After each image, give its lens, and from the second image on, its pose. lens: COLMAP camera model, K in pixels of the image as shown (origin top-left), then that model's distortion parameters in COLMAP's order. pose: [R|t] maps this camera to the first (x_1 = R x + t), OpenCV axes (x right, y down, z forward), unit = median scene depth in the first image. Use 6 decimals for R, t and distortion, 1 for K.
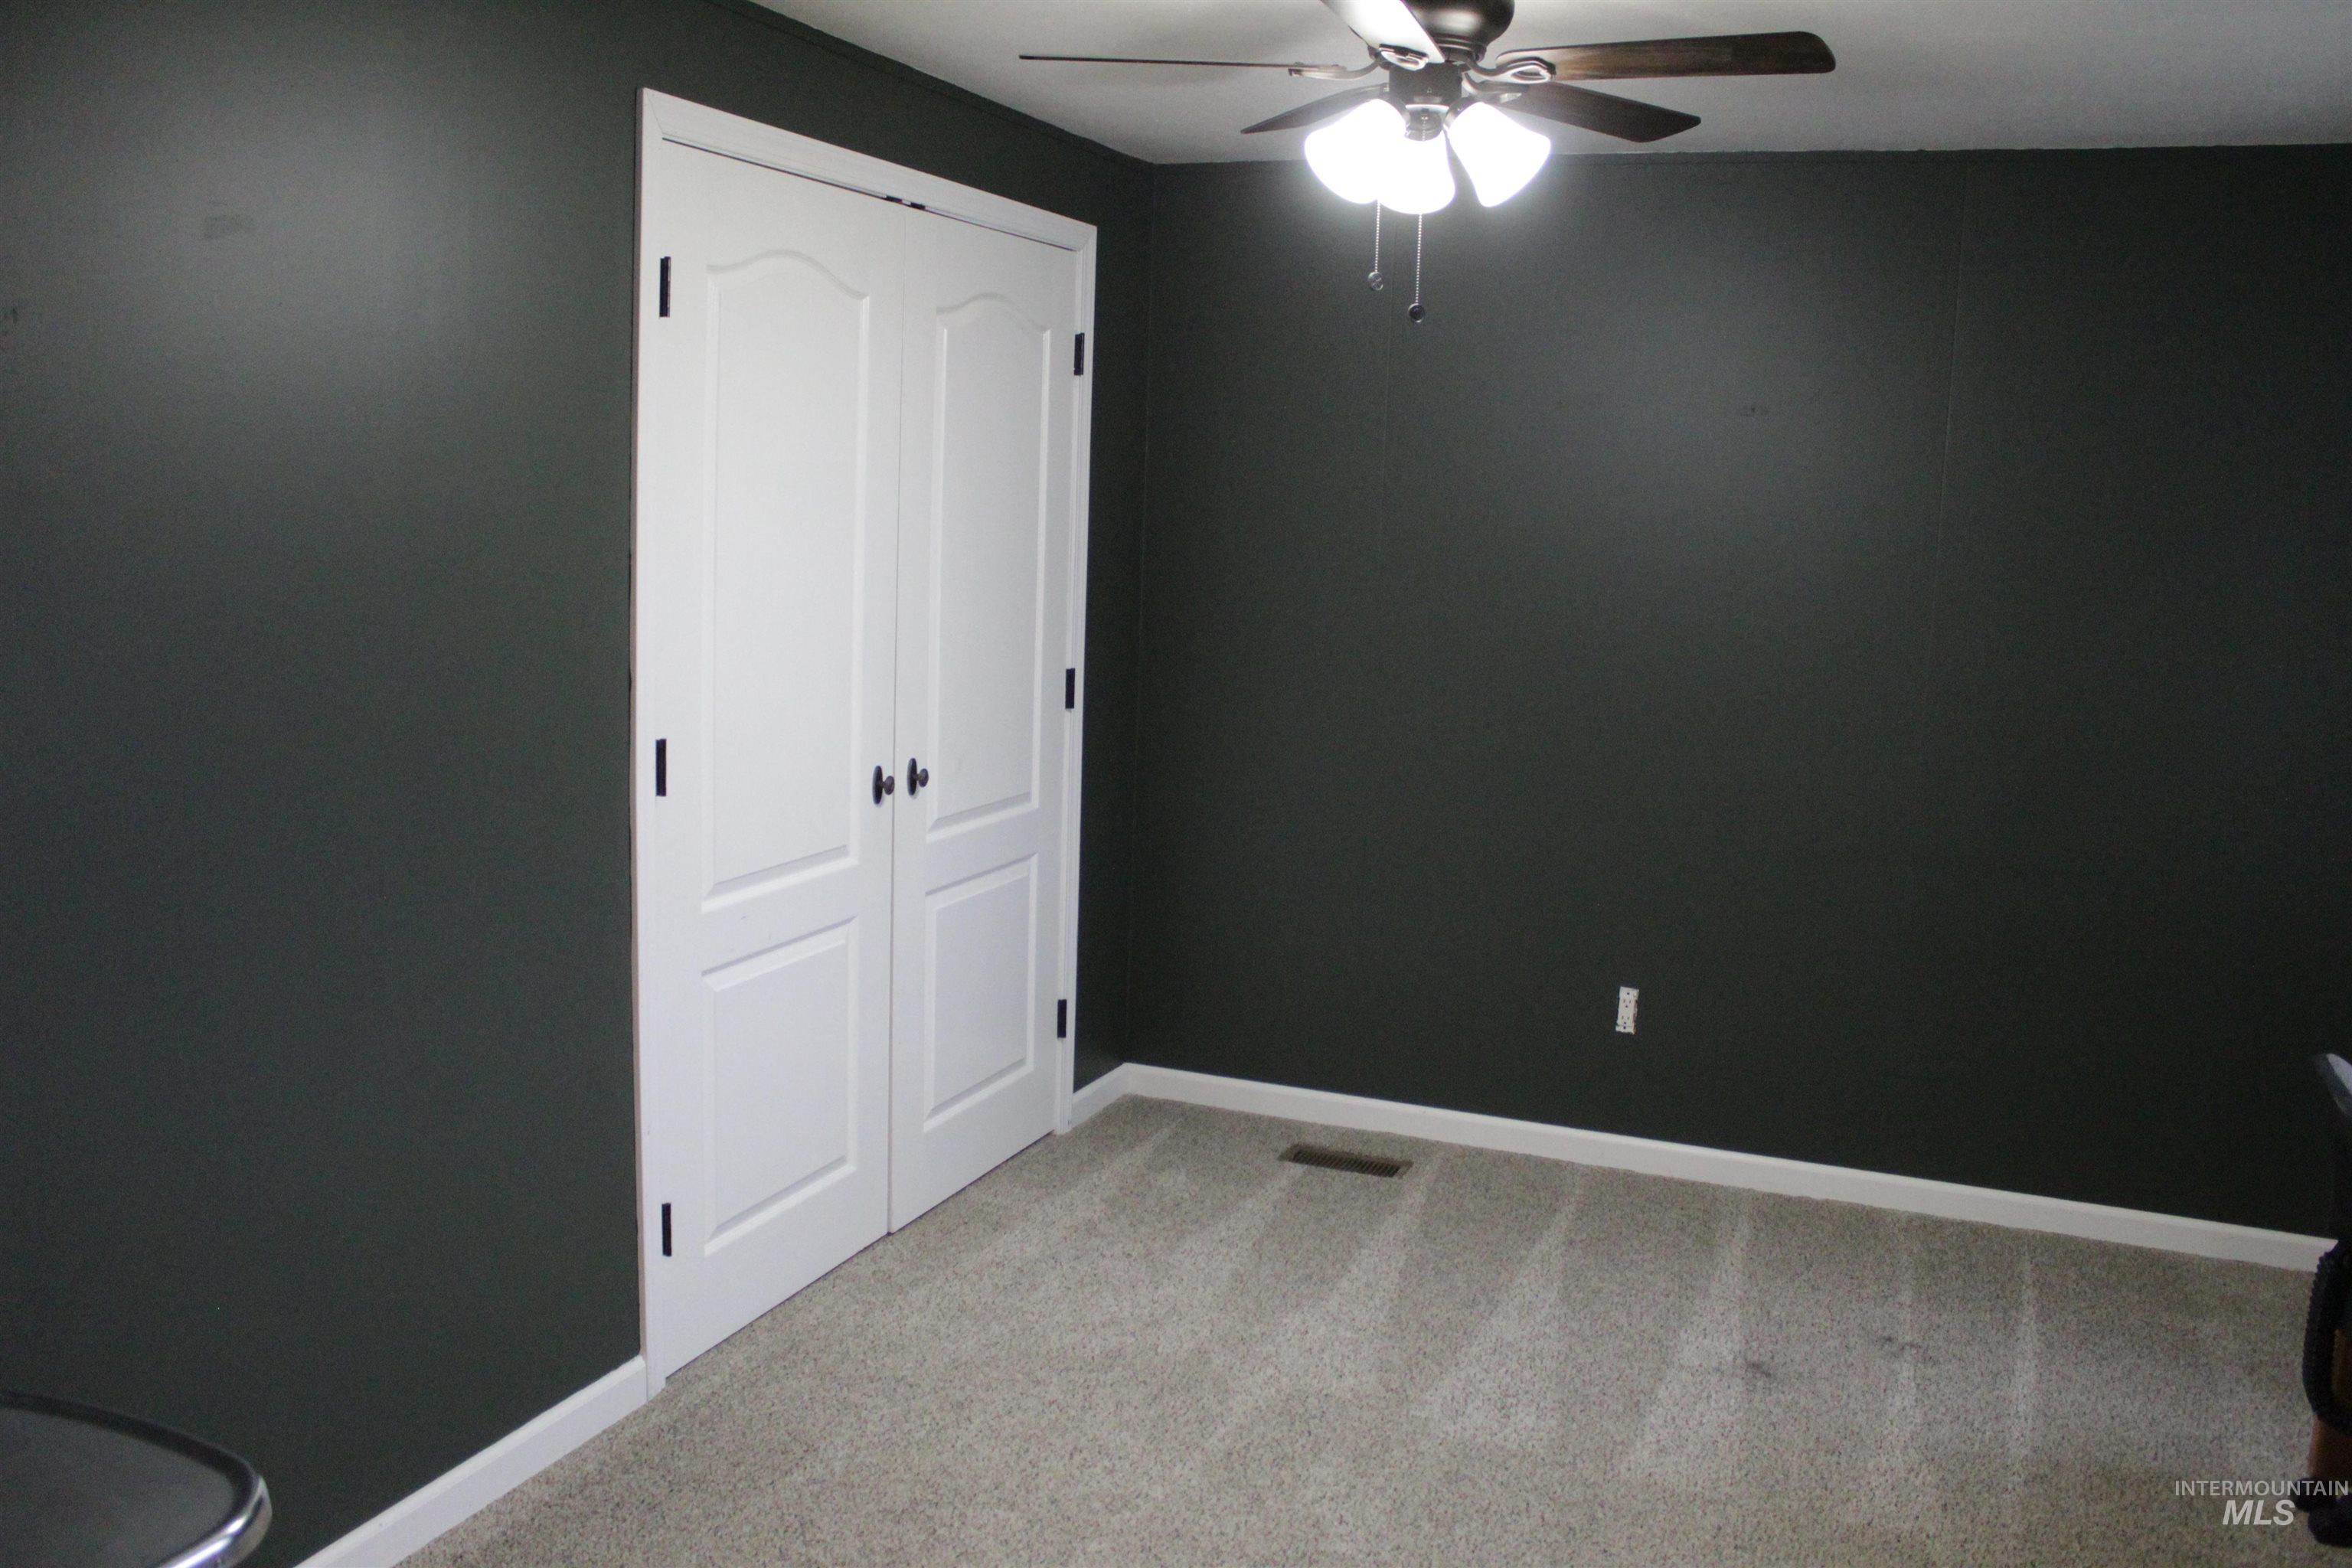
lens RADIAL K [[1995.0, 0, 1171.3], [0, 1995.0, 769.2], [0, 0, 1]] dist [-0.089314, 0.074023]
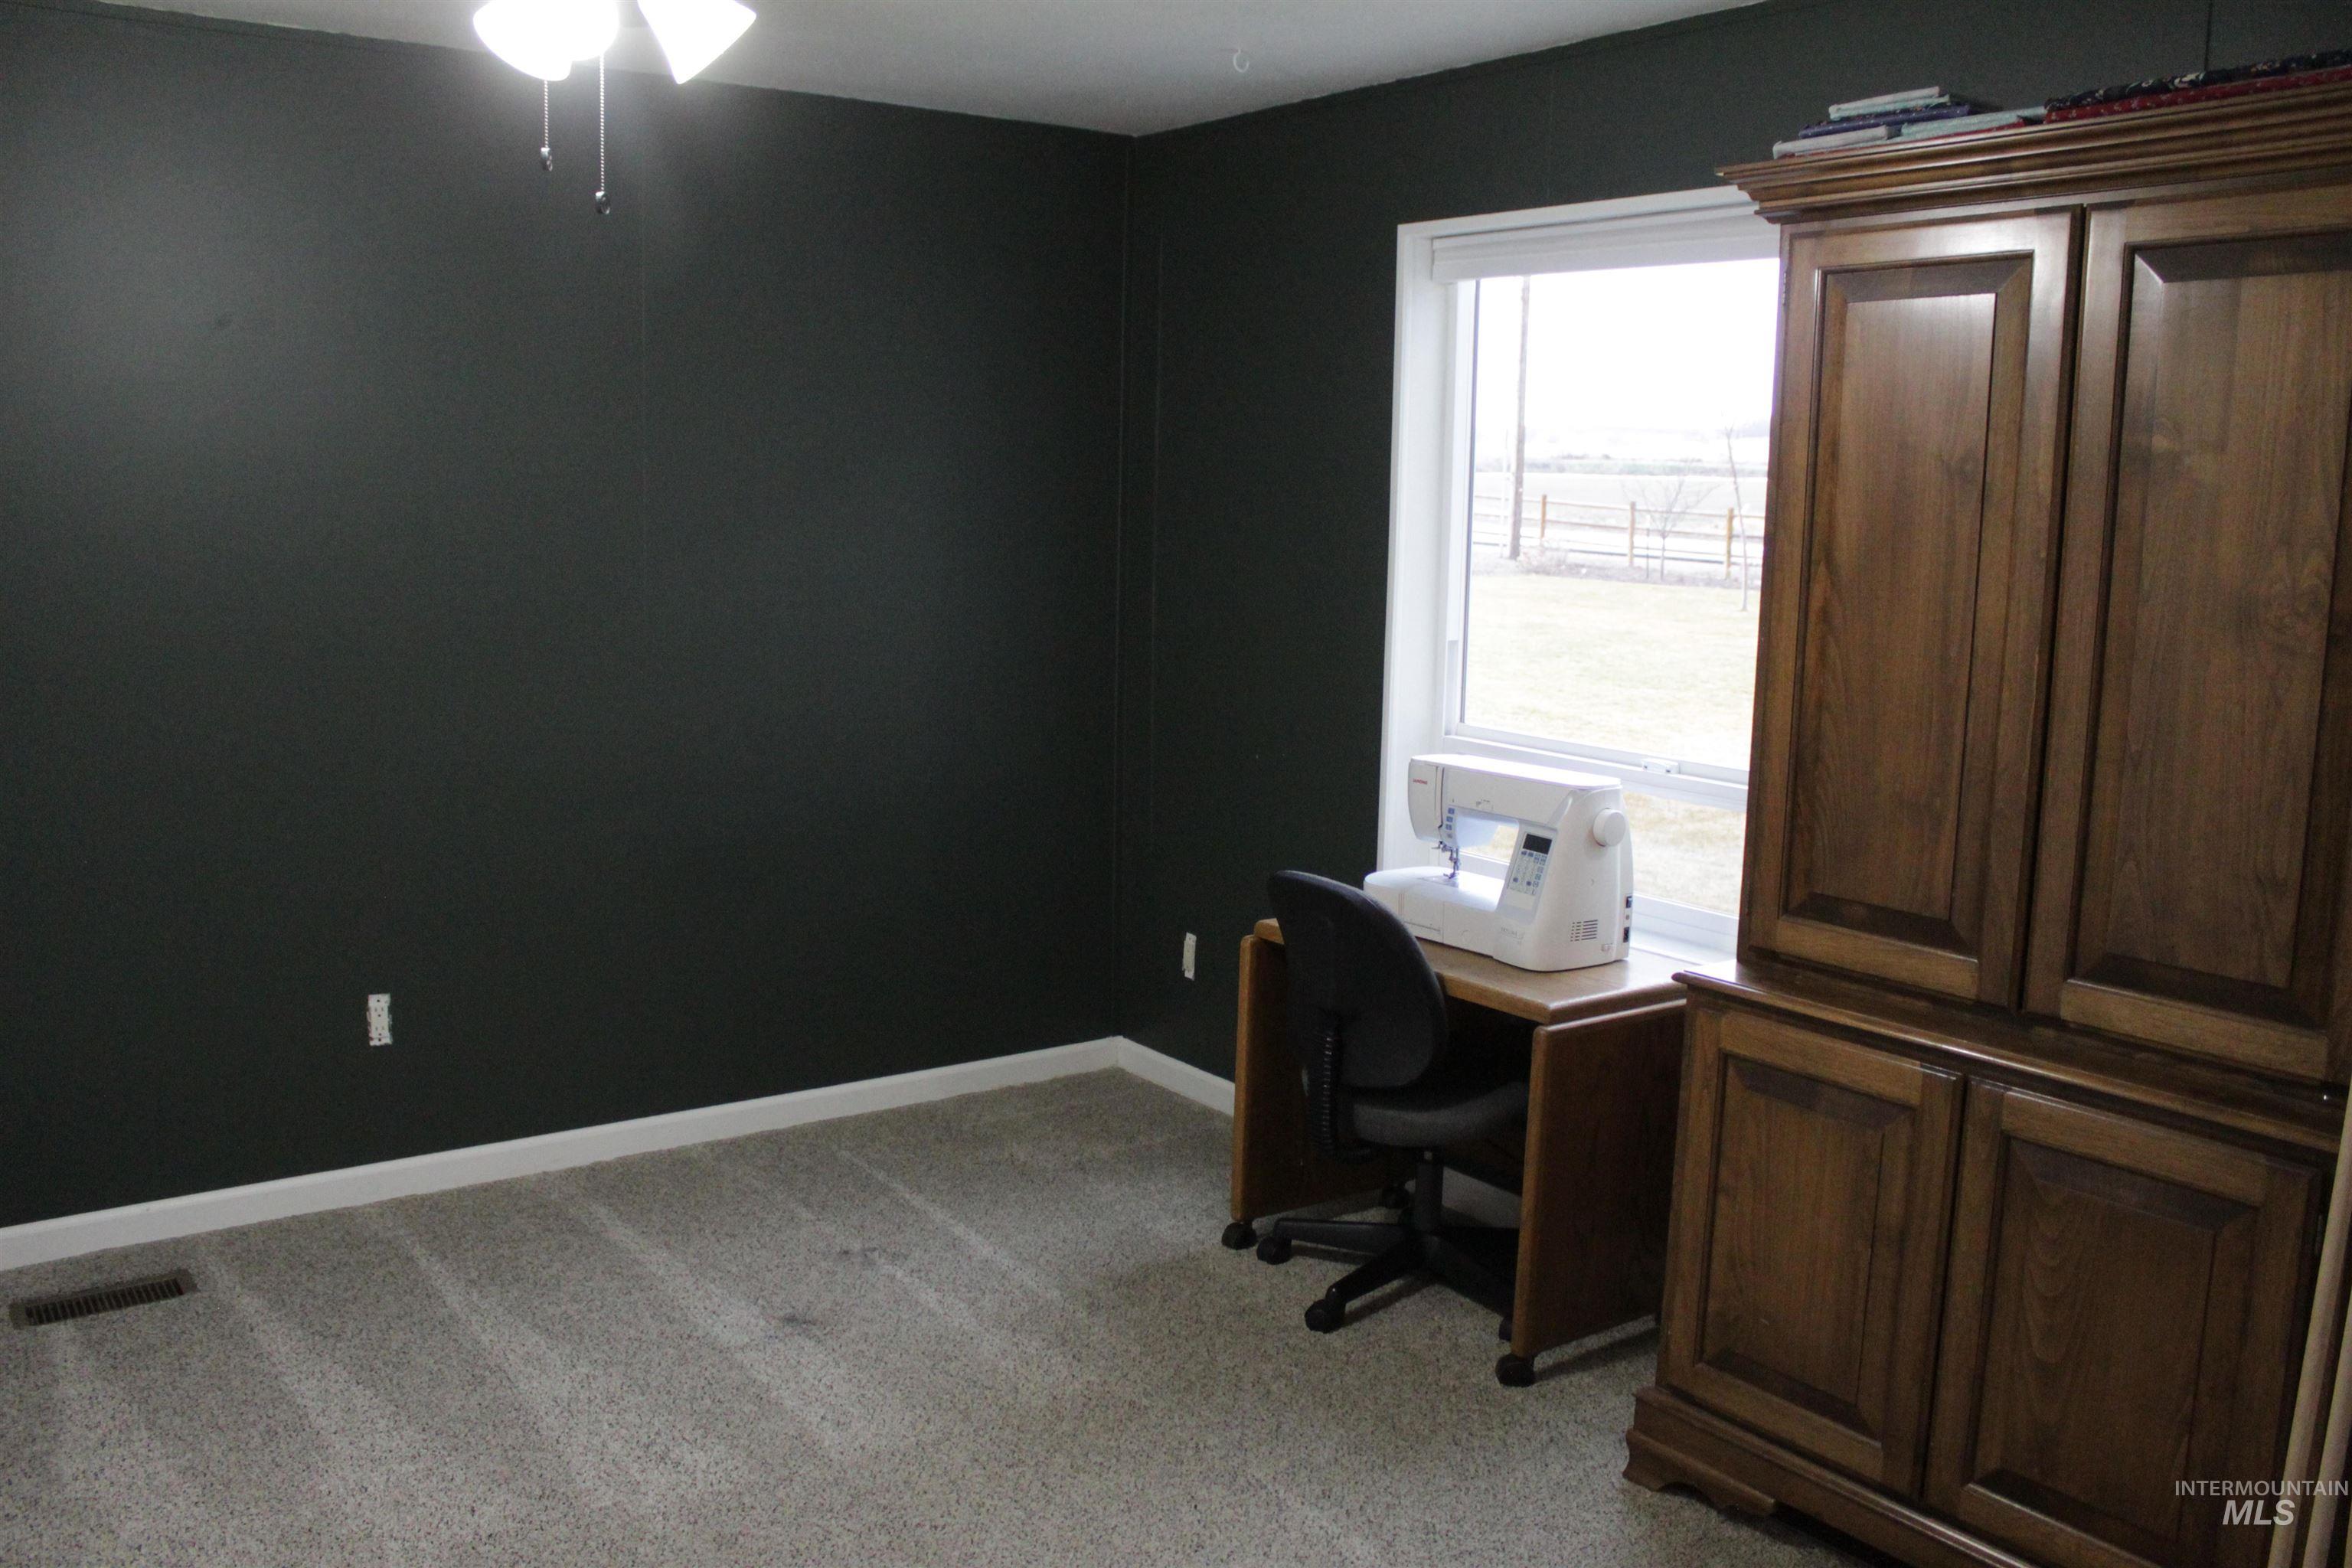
lens RADIAL K [[1995.0, 0, 1174.9], [0, 1995.0, 789.8], [0, 0, 1]] dist [-0.089314, 0.074023]
pose [[0.530214, -0.154450, 0.833678, -0.335678], [0.119443, 0.987069, 0.106903, -0.034227], [-0.839408, 0.042896, 0.541806, 0.261695]]
